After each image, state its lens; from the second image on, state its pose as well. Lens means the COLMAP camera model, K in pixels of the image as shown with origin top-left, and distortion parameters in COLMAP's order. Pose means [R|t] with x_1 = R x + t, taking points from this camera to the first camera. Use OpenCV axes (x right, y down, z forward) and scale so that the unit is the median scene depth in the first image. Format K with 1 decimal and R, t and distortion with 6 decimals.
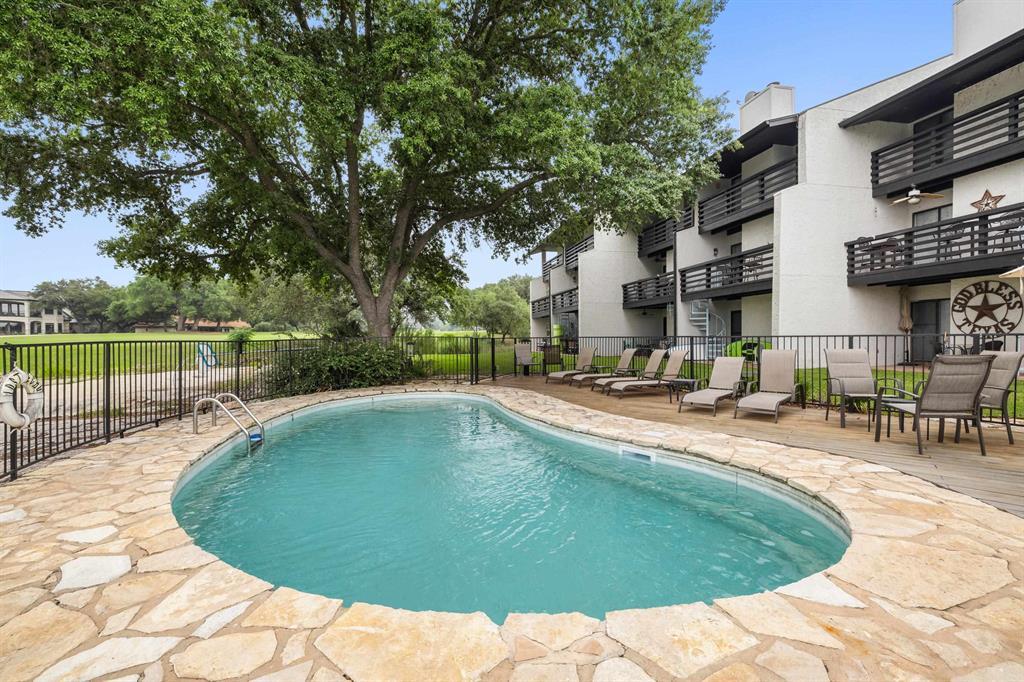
lens RADIAL K [[447.1, 0, 512.0], [0, 447.1, 341.0], [0, 0, 1]] dist [-0.001692, -0.000192]
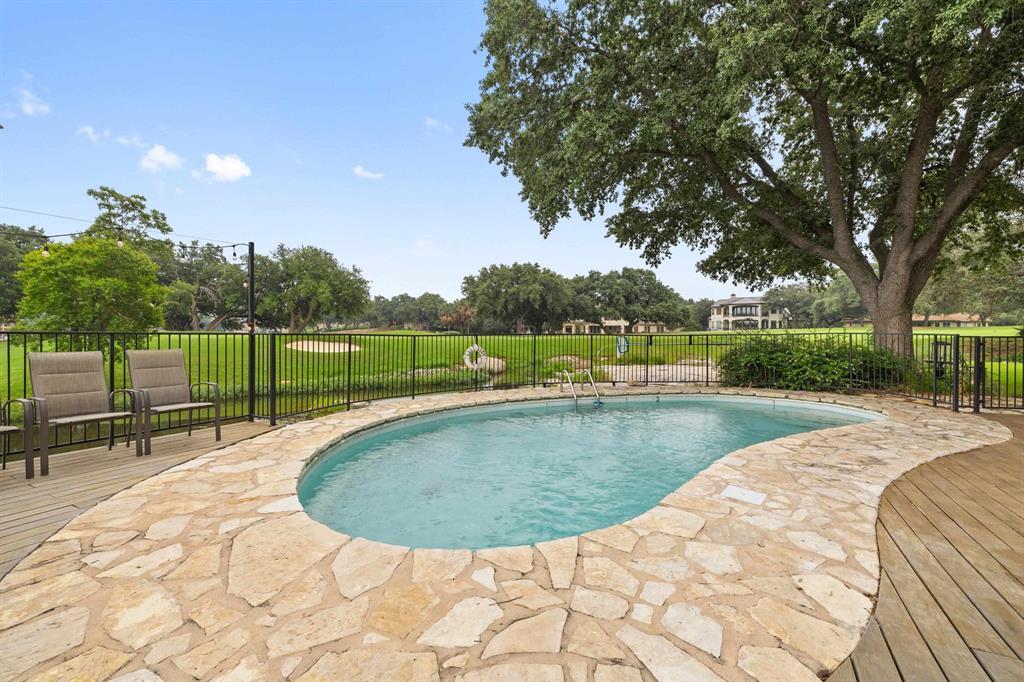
lens RADIAL K [[447.1, 0, 512.0], [0, 447.1, 341.0], [0, 0, 1]] dist [-0.001692, -0.000192]
pose [[0.142636, 0.024619, -0.989469, 0.120454], [-0.012972, 0.999651, 0.023003, -0.001733], [0.989690, 0.009554, 0.142906, 0.081734]]
